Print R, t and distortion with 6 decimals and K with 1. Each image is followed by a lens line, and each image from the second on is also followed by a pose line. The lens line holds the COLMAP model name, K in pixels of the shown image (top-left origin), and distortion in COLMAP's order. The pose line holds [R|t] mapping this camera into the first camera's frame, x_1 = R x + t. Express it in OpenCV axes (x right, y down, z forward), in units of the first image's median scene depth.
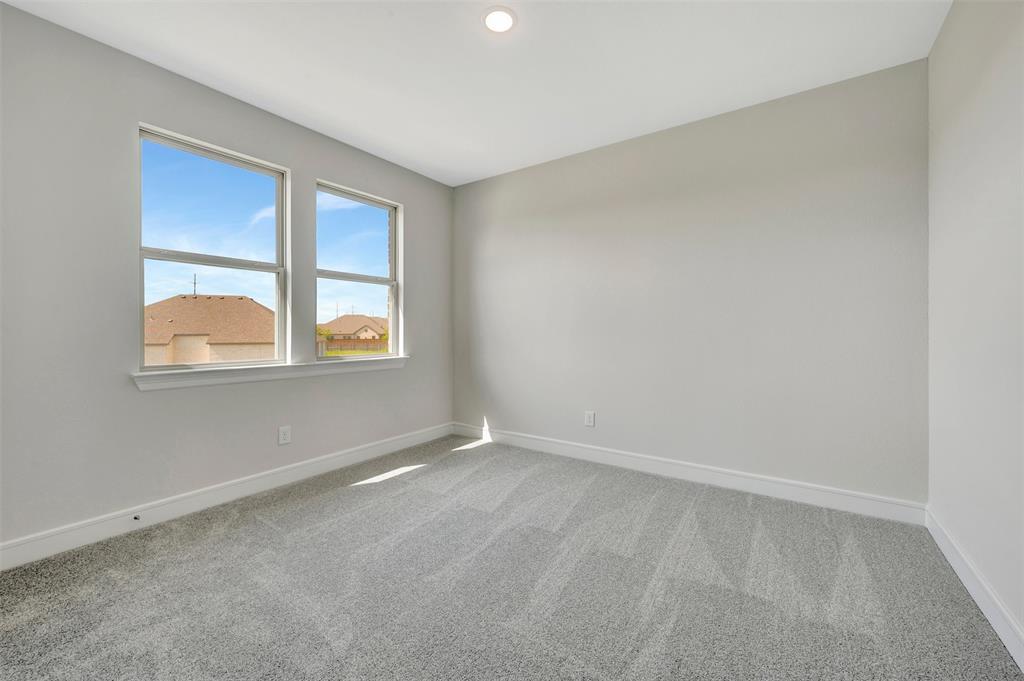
lens RADIAL K [[404.4, 0, 512.8], [0, 404.4, 341.5], [0, 0, 1]] dist [-0.000343, 0.000568]
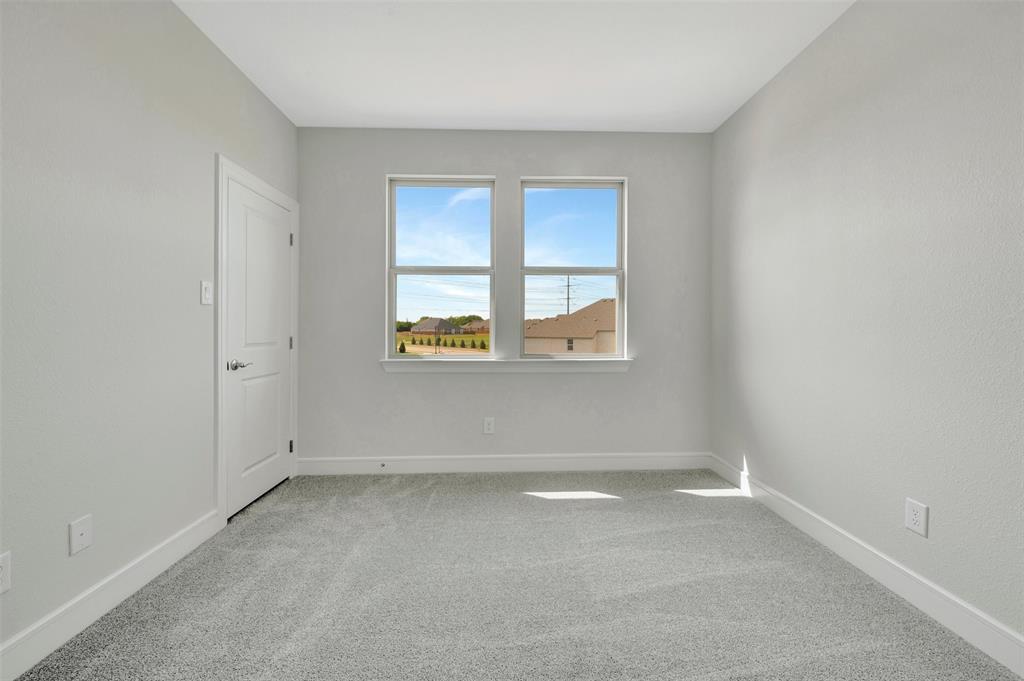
lens RADIAL K [[404.4, 0, 516.9], [0, 404.4, 335.1], [0, 0, 1]] dist [-0.000343, 0.000568]
pose [[0.610762, 0.012995, -0.791708, 0.301407], [-0.024516, 0.999696, -0.002504, -0.006190], [0.791435, 0.020939, 0.610895, 0.375165]]
